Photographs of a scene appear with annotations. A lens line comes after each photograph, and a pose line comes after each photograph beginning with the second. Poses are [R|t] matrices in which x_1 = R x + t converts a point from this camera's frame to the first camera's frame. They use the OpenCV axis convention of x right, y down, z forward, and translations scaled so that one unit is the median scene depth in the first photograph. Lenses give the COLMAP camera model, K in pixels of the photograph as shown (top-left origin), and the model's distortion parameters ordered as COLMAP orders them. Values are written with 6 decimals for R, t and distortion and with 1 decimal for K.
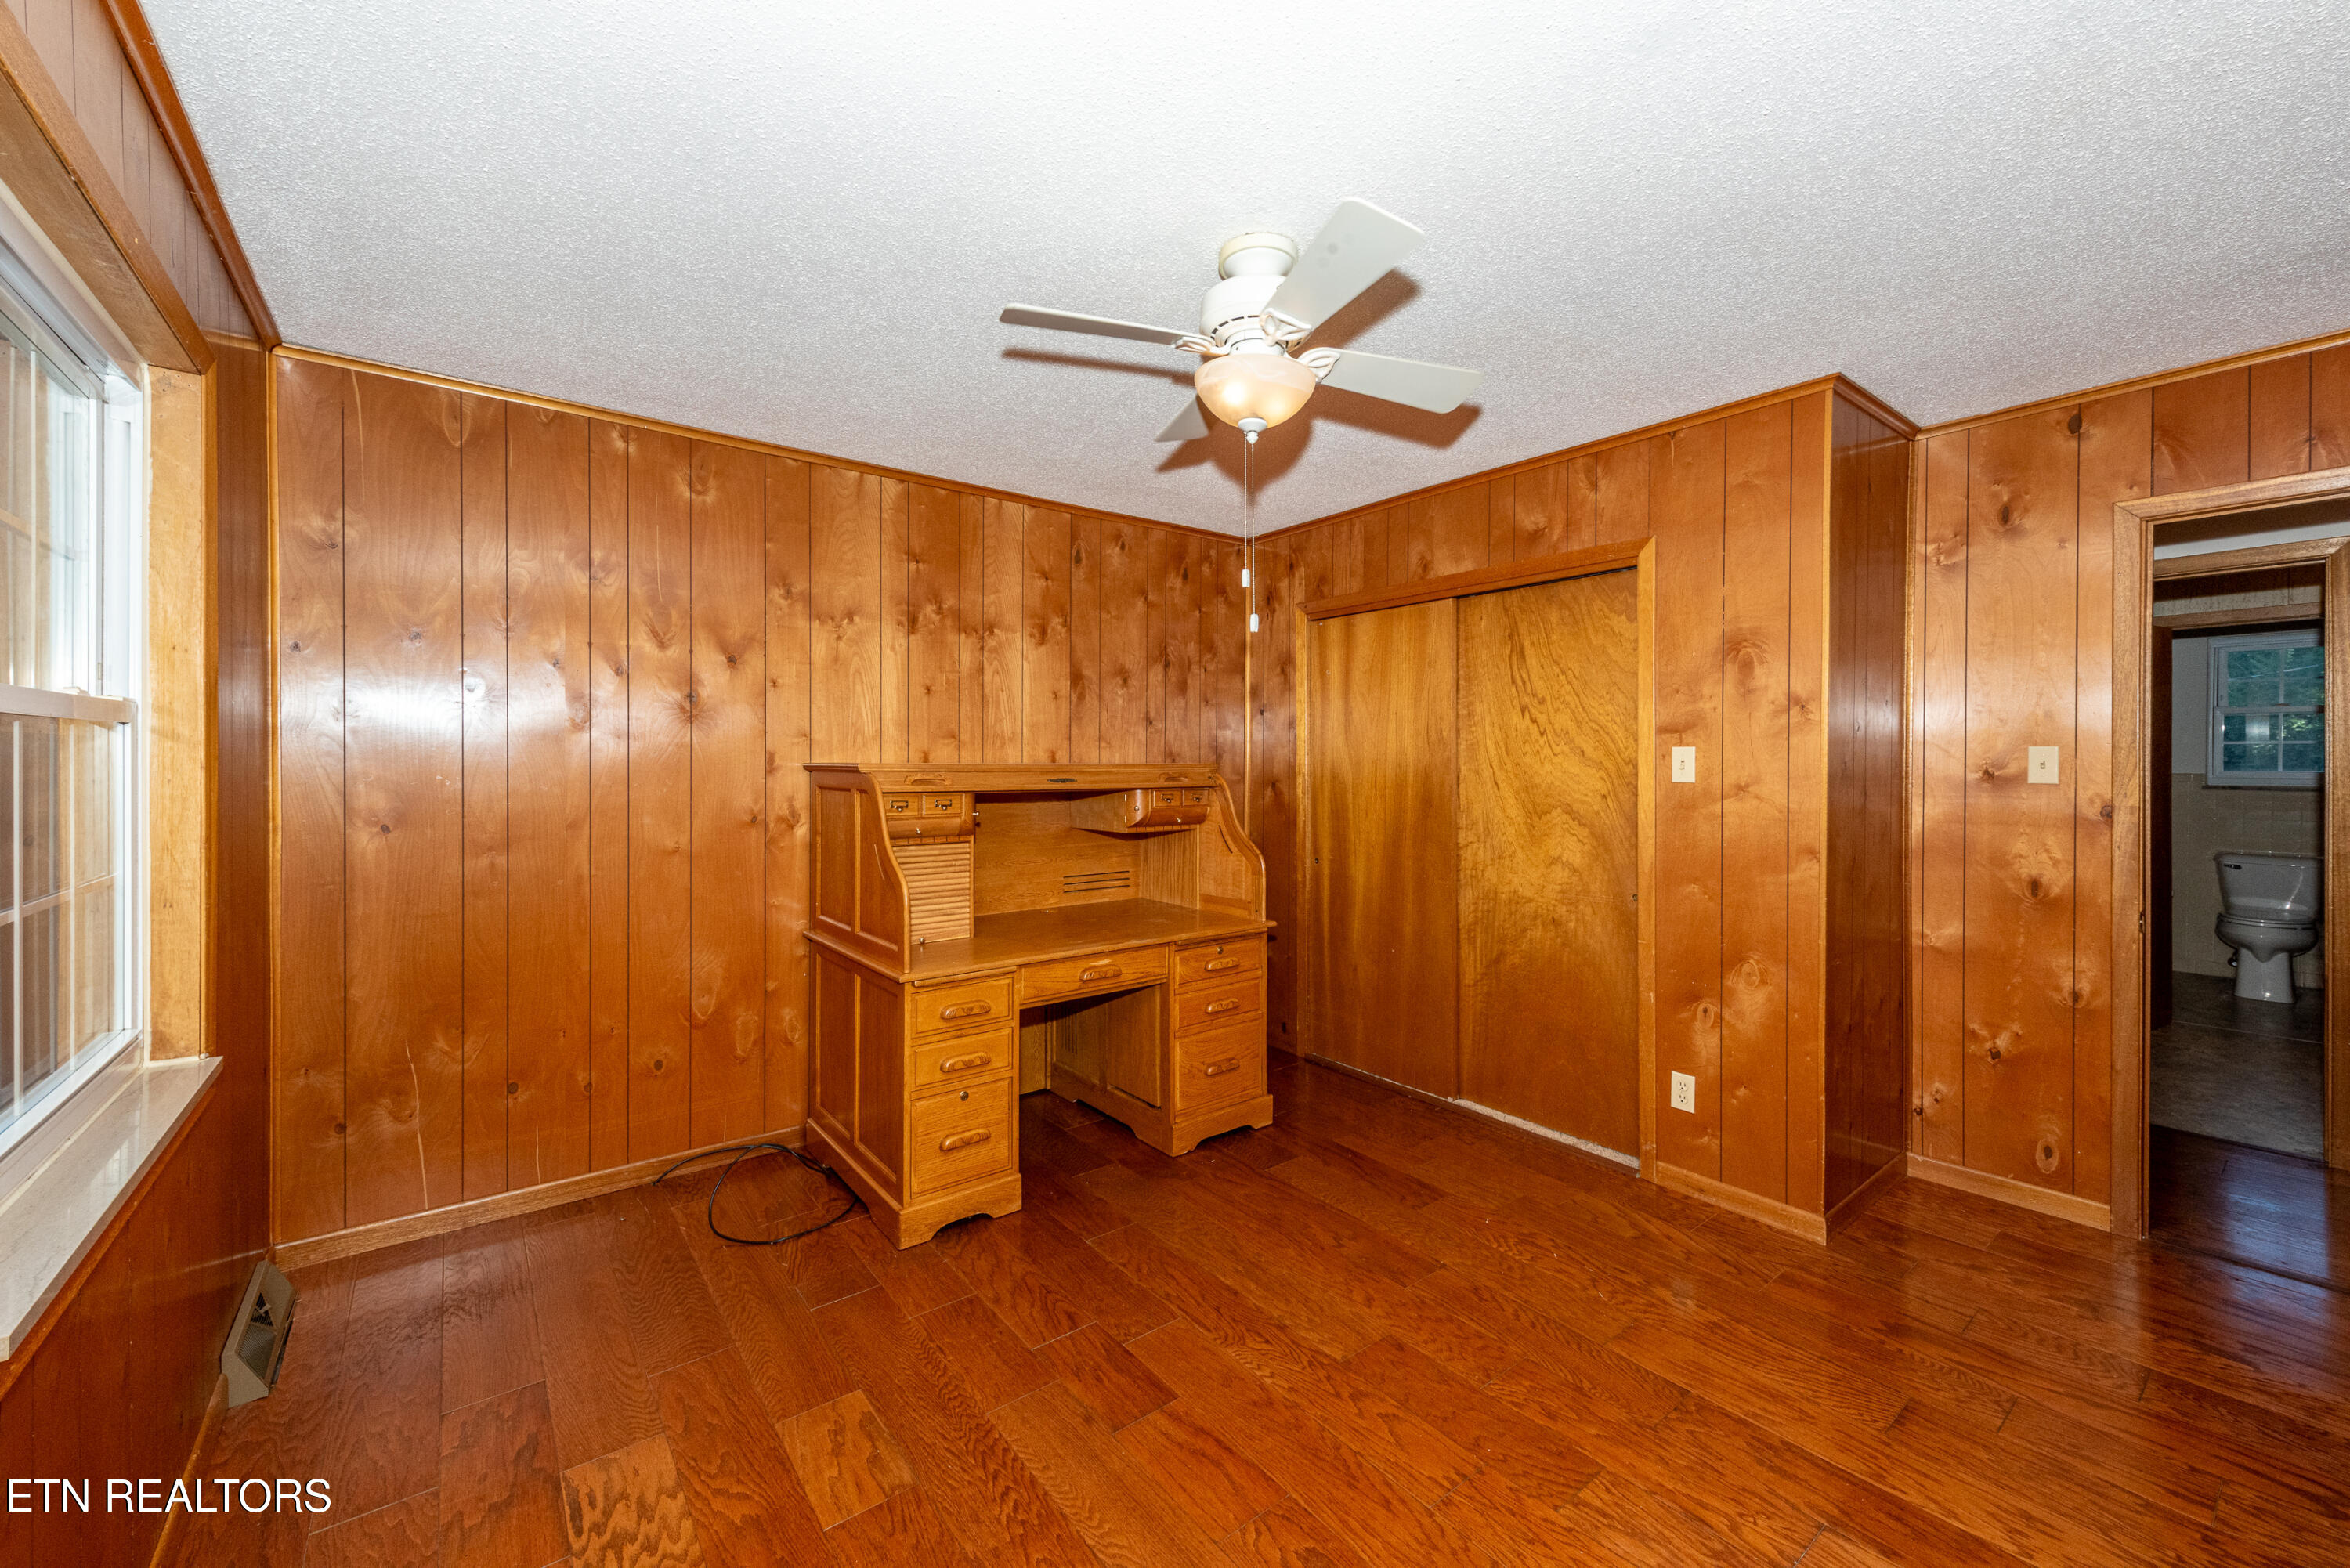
lens RADIAL K [[941.1, 0, 1176.0], [0, 941.1, 768.8], [0, 0, 1]] dist [0.011821, -0.002219]
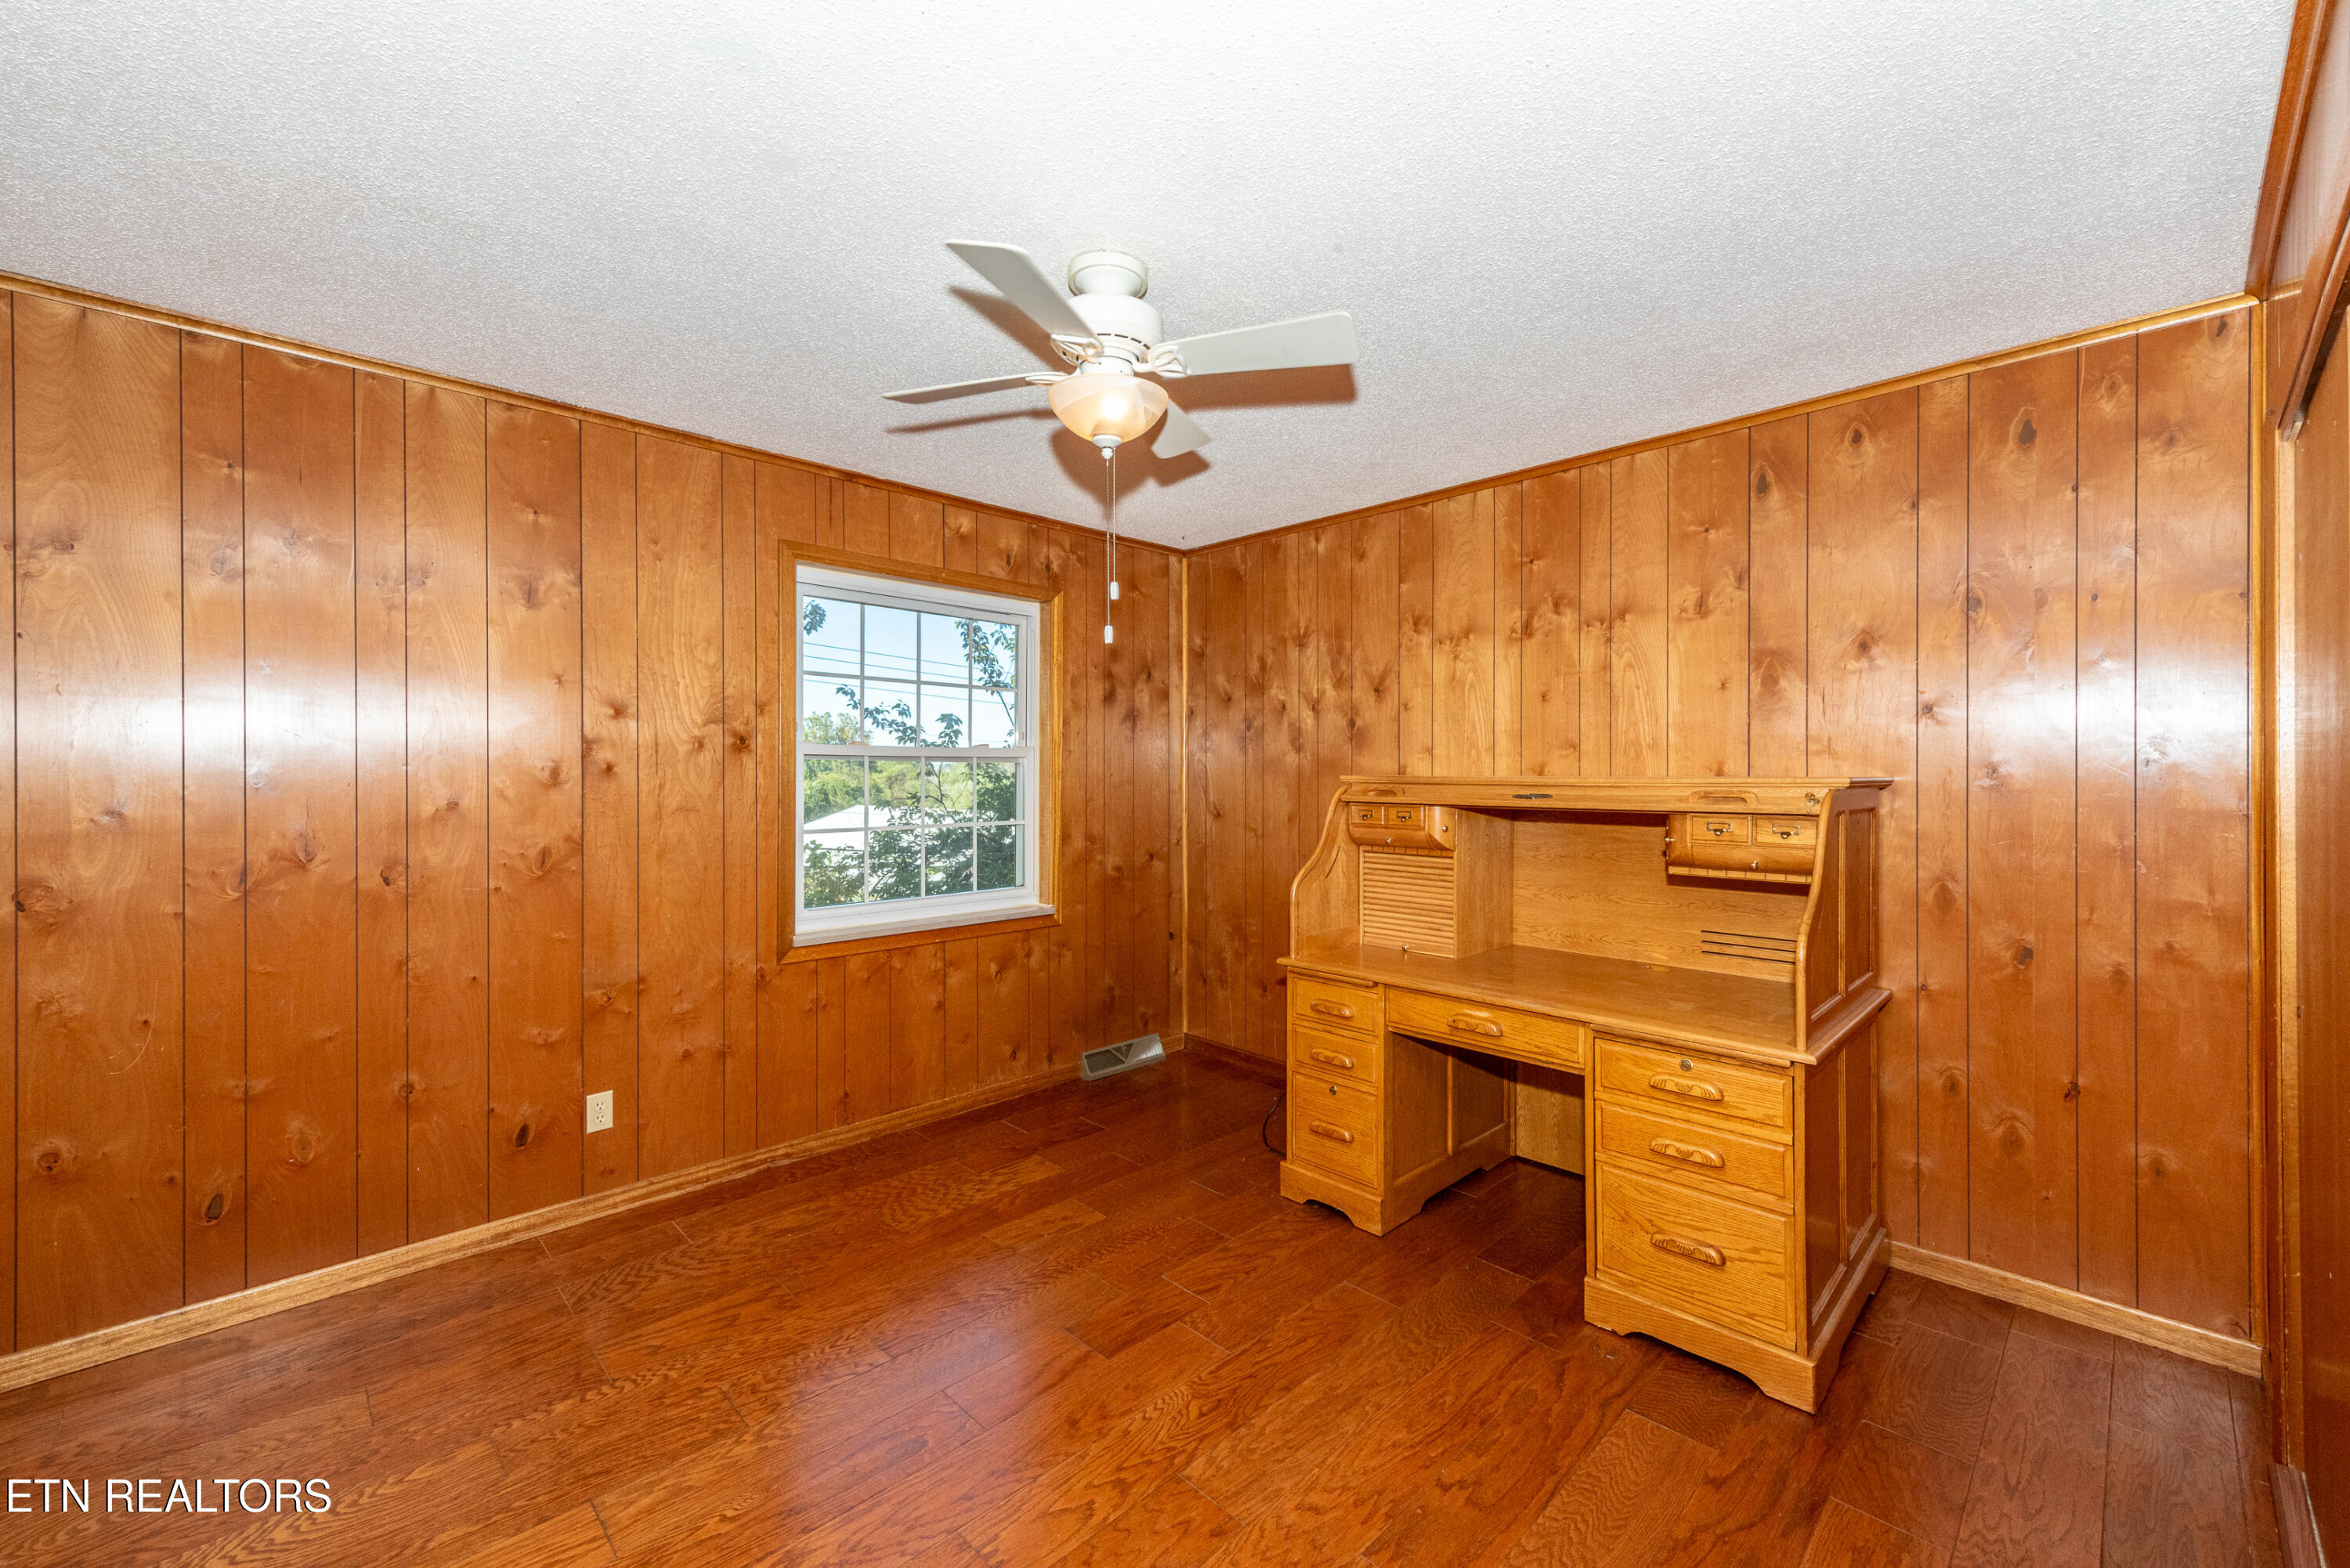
lens RADIAL K [[941.1, 0, 1167.9], [0, 941.1, 773.4], [0, 0, 1]] dist [0.011821, -0.002219]
pose [[0.092191, -0.003784, -0.995734, 0.679235], [-0.009866, 0.999940, -0.004714, -0.000783], [0.995692, 0.010259, 0.092148, 0.599961]]
